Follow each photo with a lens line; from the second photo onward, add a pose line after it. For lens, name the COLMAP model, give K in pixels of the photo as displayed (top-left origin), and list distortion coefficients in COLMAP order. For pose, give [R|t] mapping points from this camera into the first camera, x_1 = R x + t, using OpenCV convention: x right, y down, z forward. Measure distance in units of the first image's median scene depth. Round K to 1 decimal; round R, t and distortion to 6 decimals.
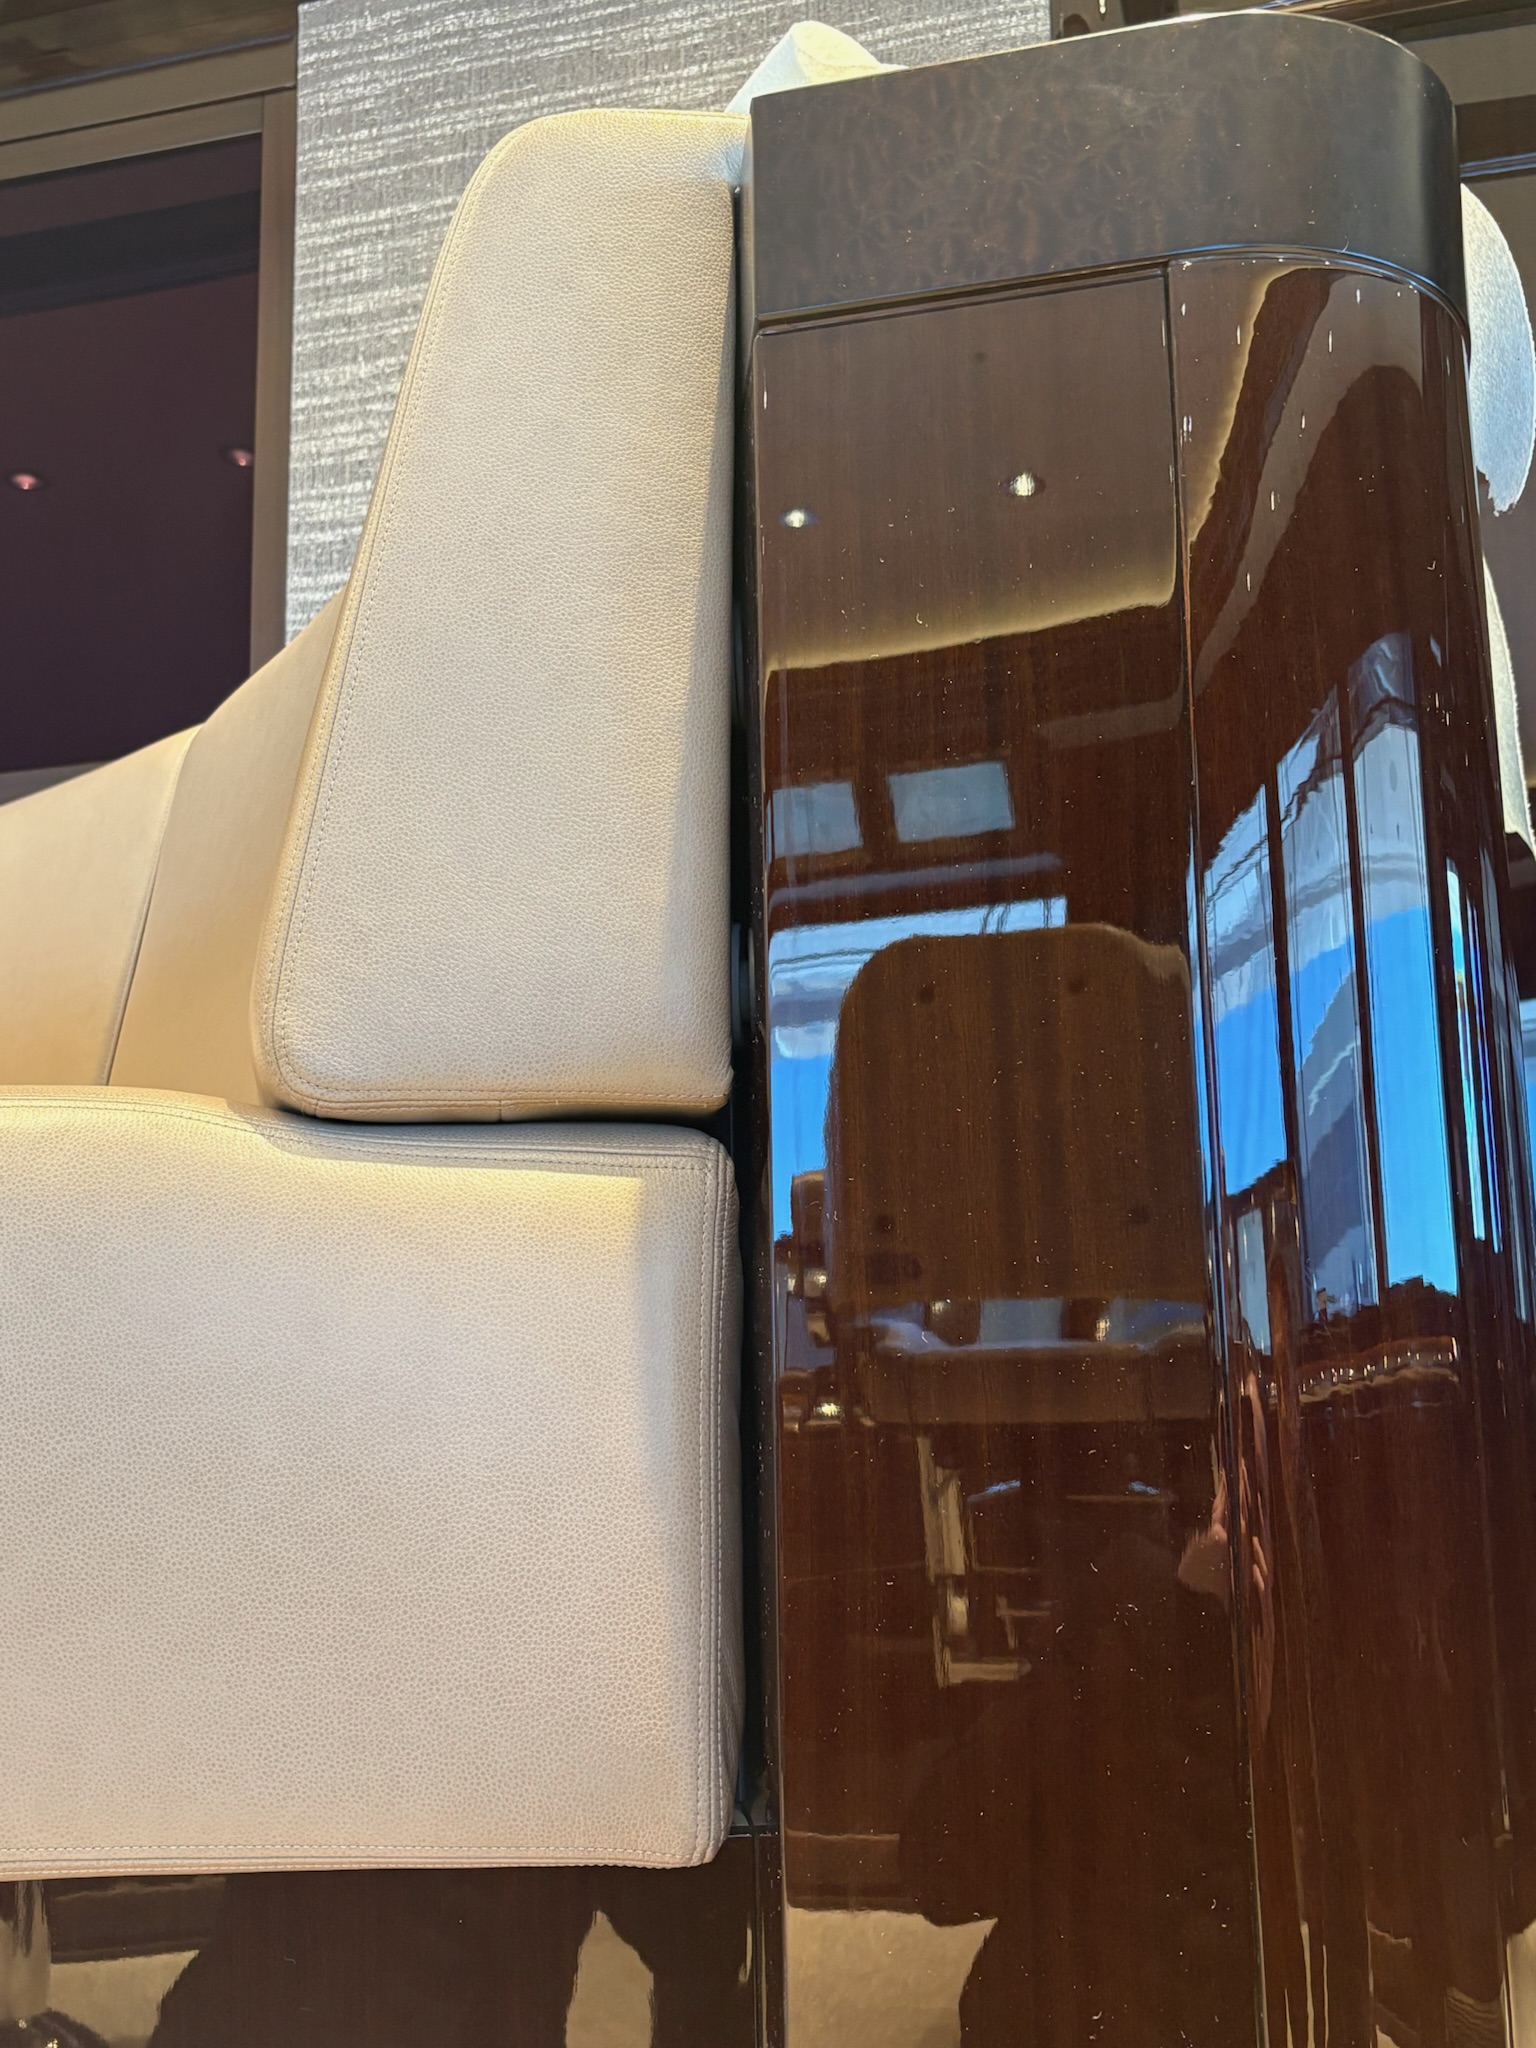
lens RADIAL K [[2167.5, 0, 766.0], [0, 2167.5, 1037.7], [0, 0, 1]] dist [0.014848, 0.000000]
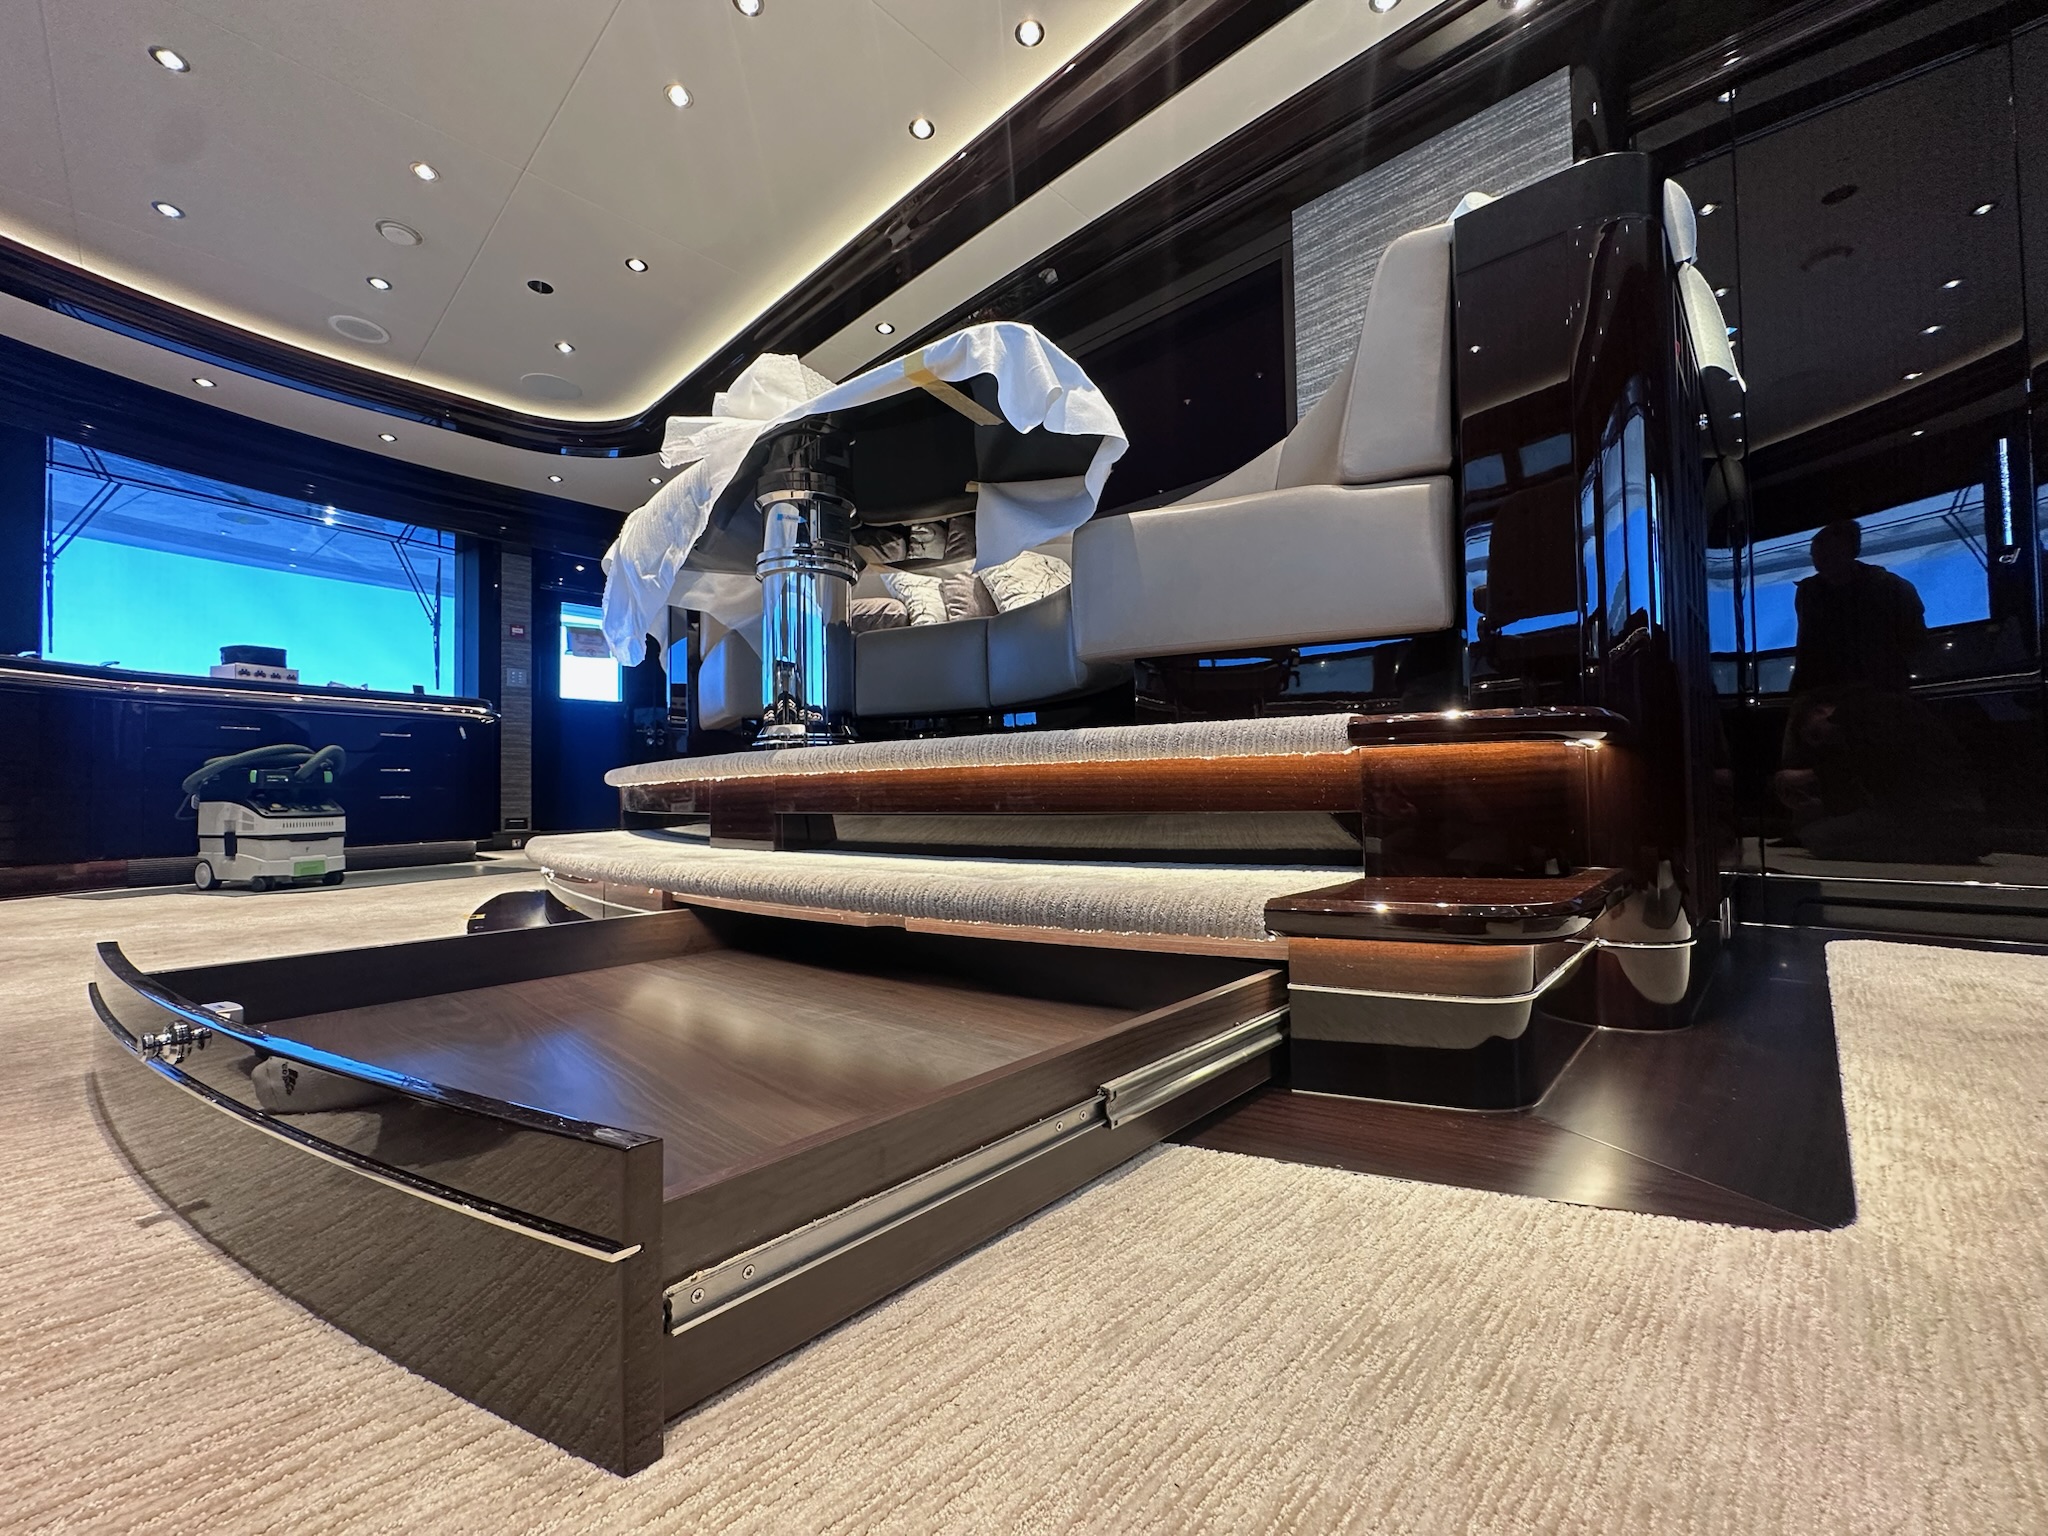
lens RADIAL K [[824.0, 0, 1024.4], [0, 824.0, 774.4], [0, 0, 1]] dist [-0.005818, 0.001364]
pose [[0.880002, -0.010851, -0.474846, 0.002040], [0.092065, 0.984675, 0.148117, 0.125411], [0.465962, -0.174060, 0.867515, -0.378327]]
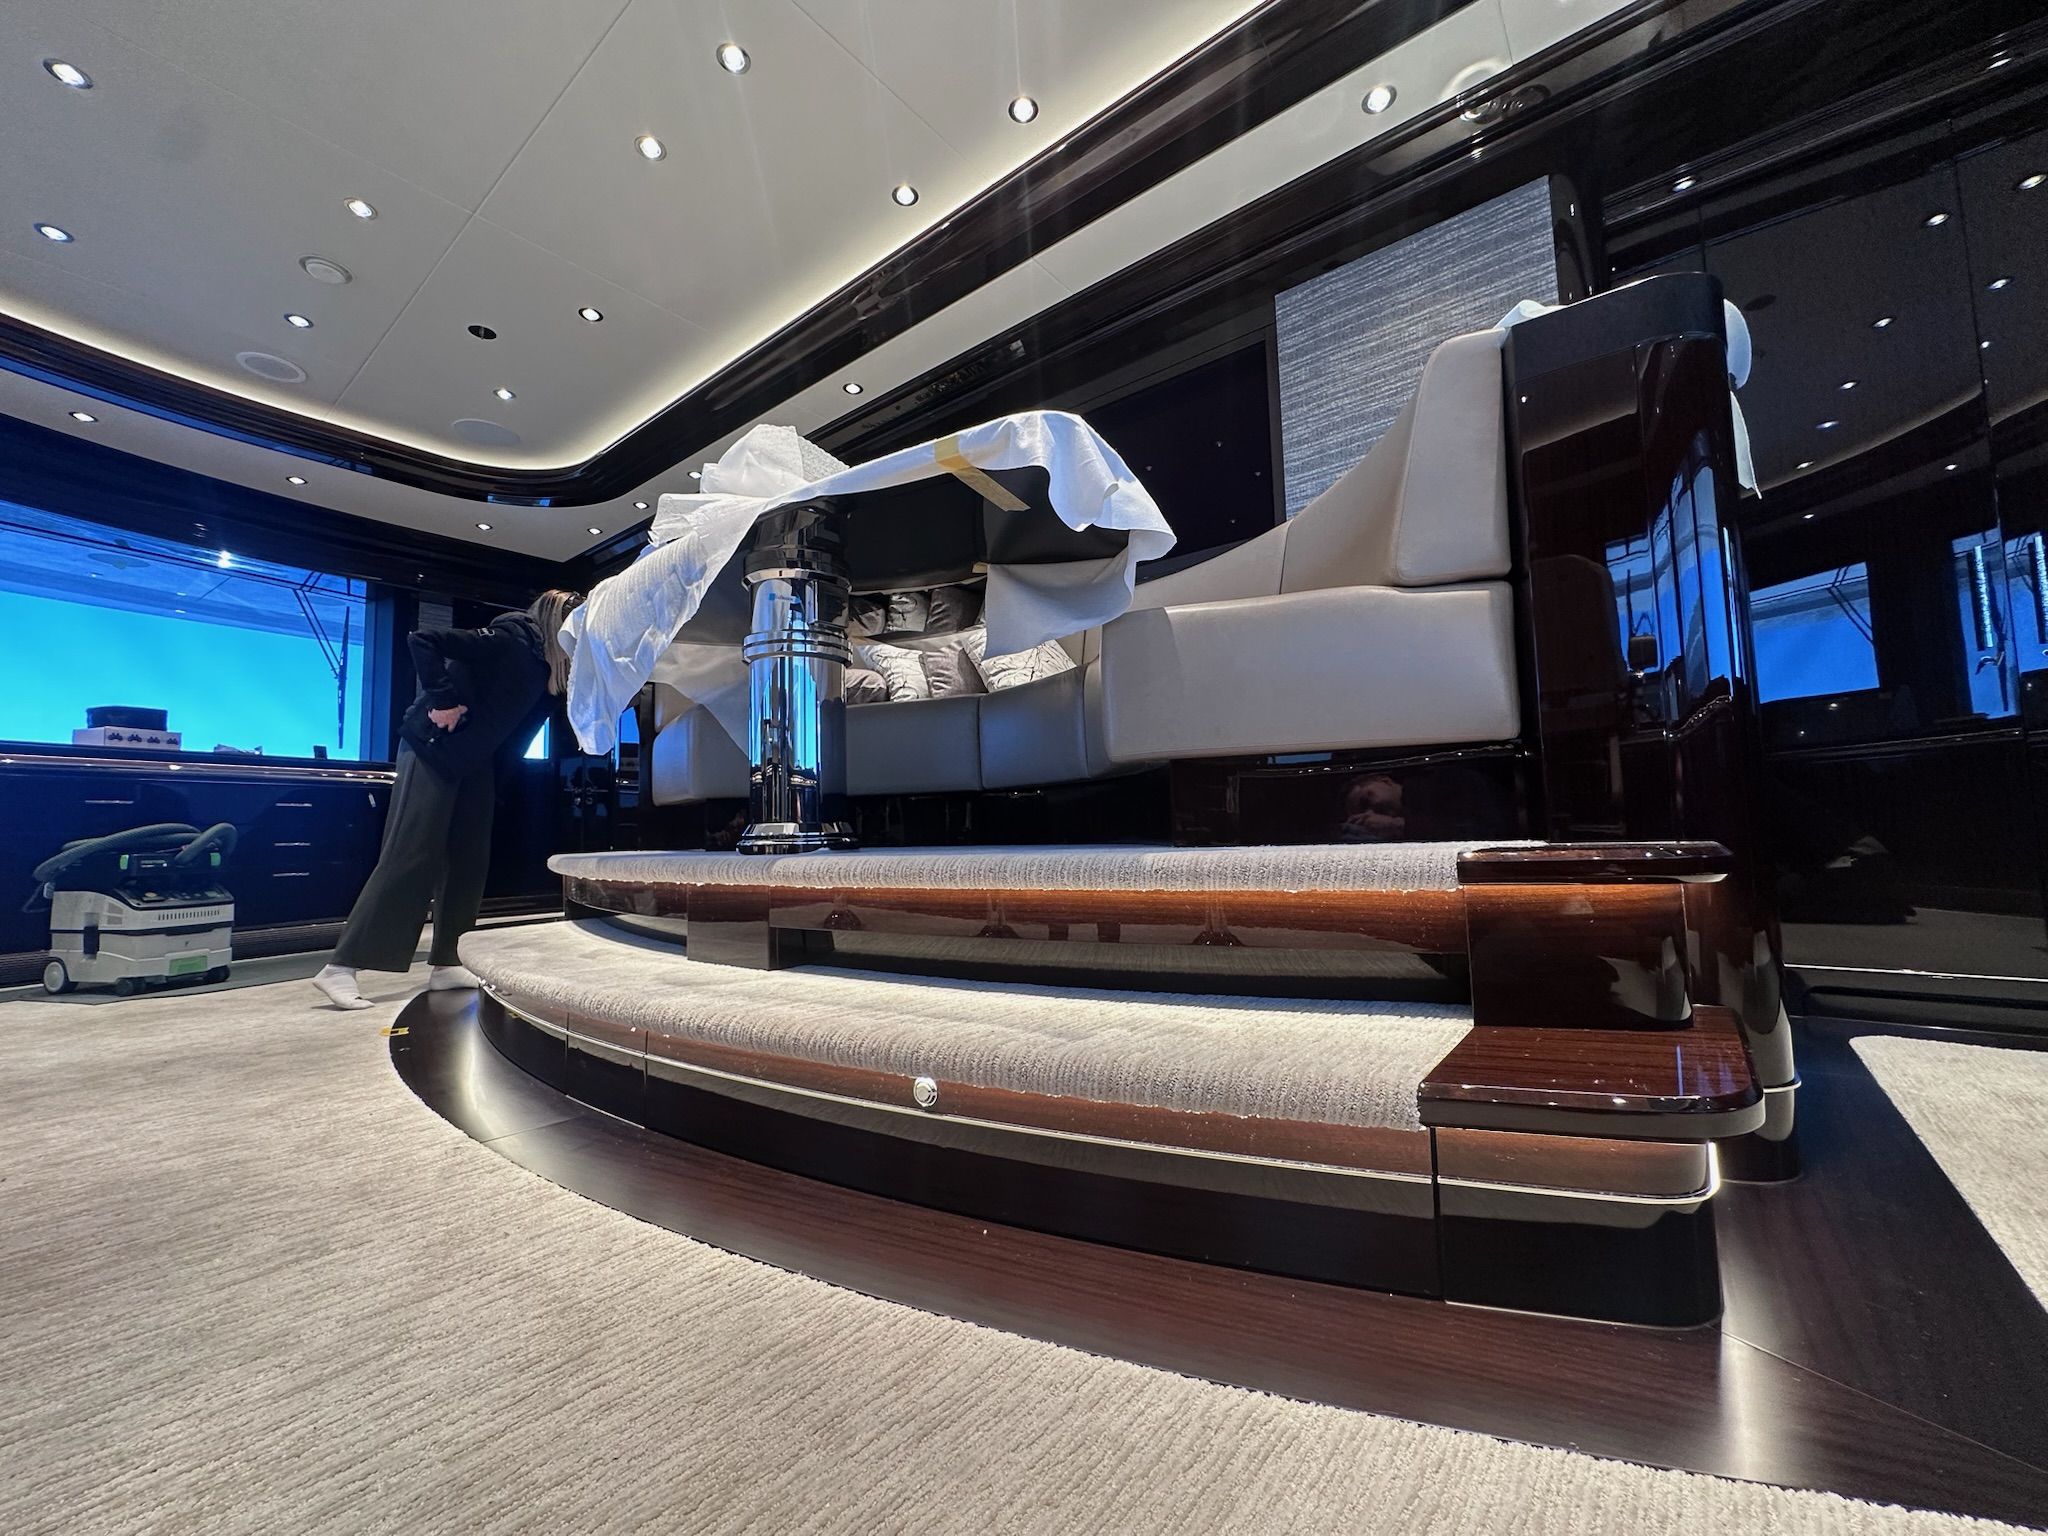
lens RADIAL K [[824.0, 0, 1022.5], [0, 824.0, 773.2], [0, 0, 1]] dist [-0.005818, 0.001364]
pose [[0.917253, -0.037303, -0.396555, -0.106084], [0.085370, 0.990880, 0.104257, 0.067127], [0.389050, -0.129484, 0.912071, -0.353181]]
